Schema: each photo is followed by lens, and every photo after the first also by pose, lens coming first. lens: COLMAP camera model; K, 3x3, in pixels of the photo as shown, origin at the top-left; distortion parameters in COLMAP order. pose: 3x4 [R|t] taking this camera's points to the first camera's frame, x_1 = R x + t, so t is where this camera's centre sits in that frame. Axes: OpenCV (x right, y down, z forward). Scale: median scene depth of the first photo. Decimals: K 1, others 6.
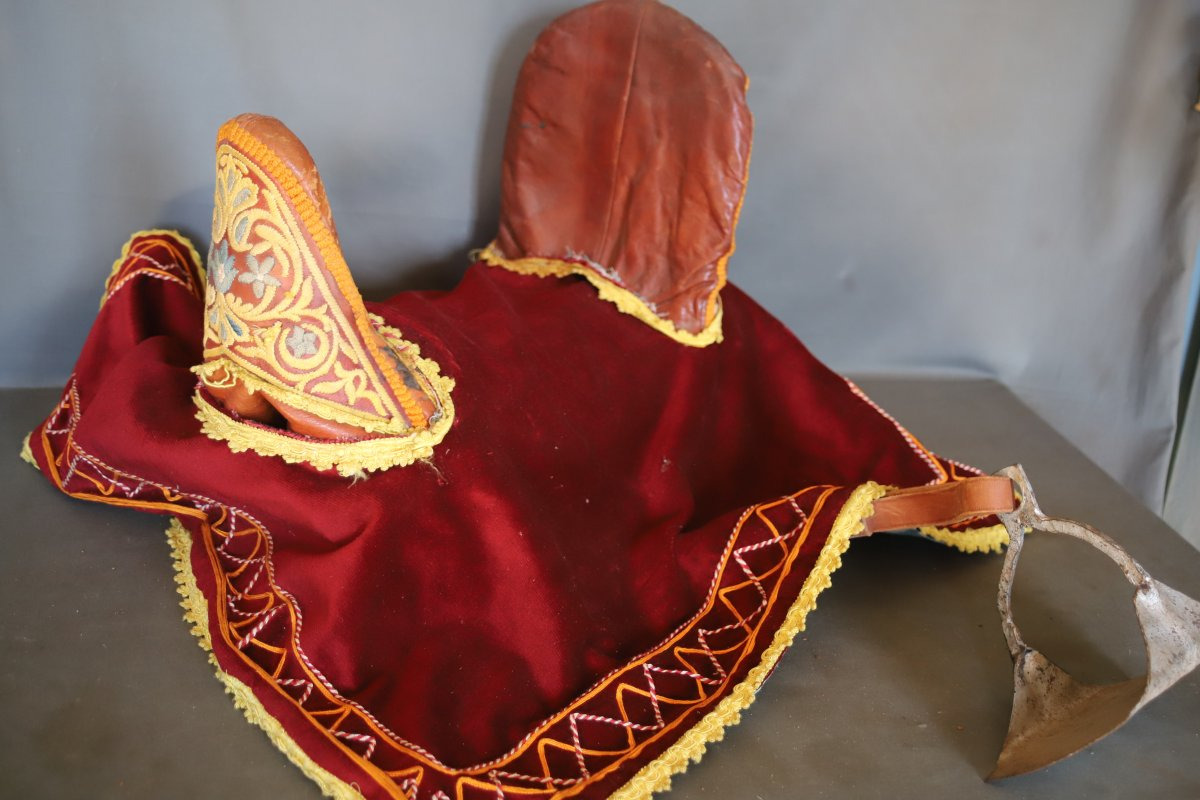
lens RADIAL K [[1532.0, 0, 599.1], [0, 1532.0, 400.9], [0, 0, 1]] dist [-0.028031, 0.000000]
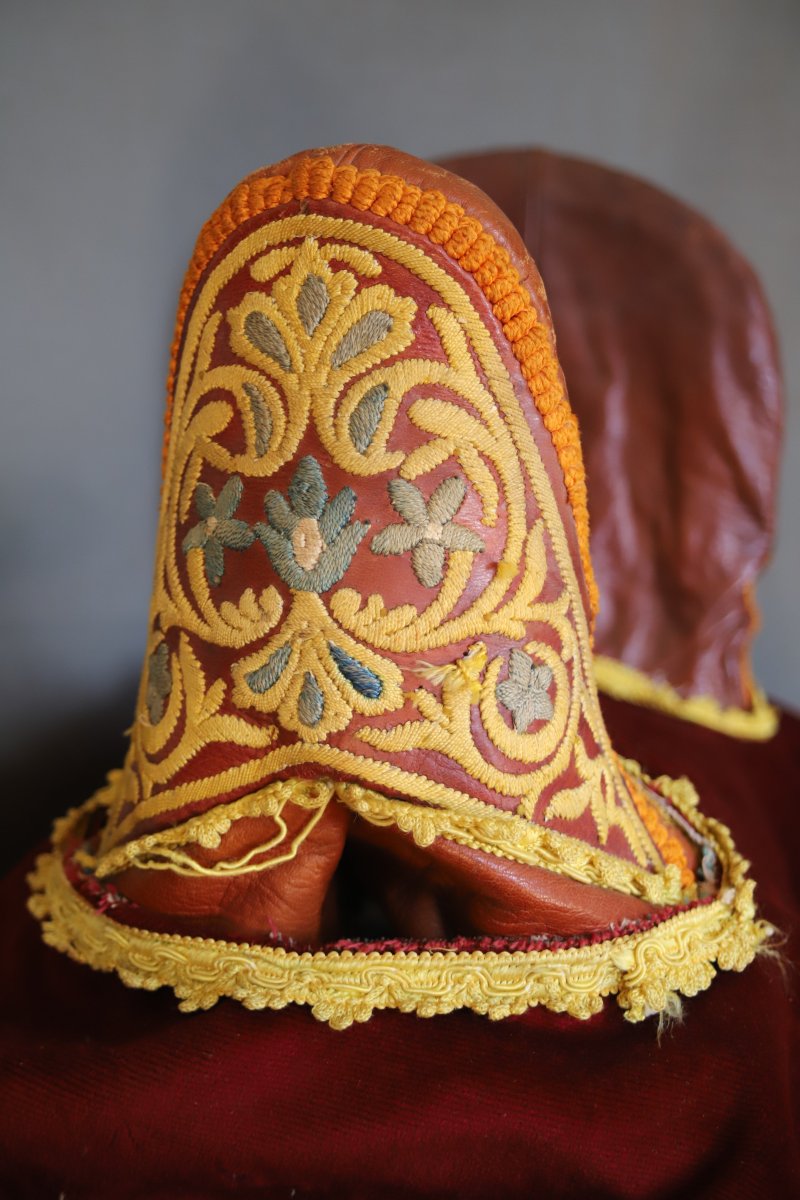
lens RADIAL K [[1869.9, 0, 401.7], [0, 1869.9, 603.2], [0, 0, 1]] dist [0.042152, 0.000000]
pose [[0.875741, -0.097932, 0.472743, -0.452450], [0.209298, 0.959419, -0.188968, 0.024825], [-0.435053, 0.264432, 0.860700, 0.592436]]
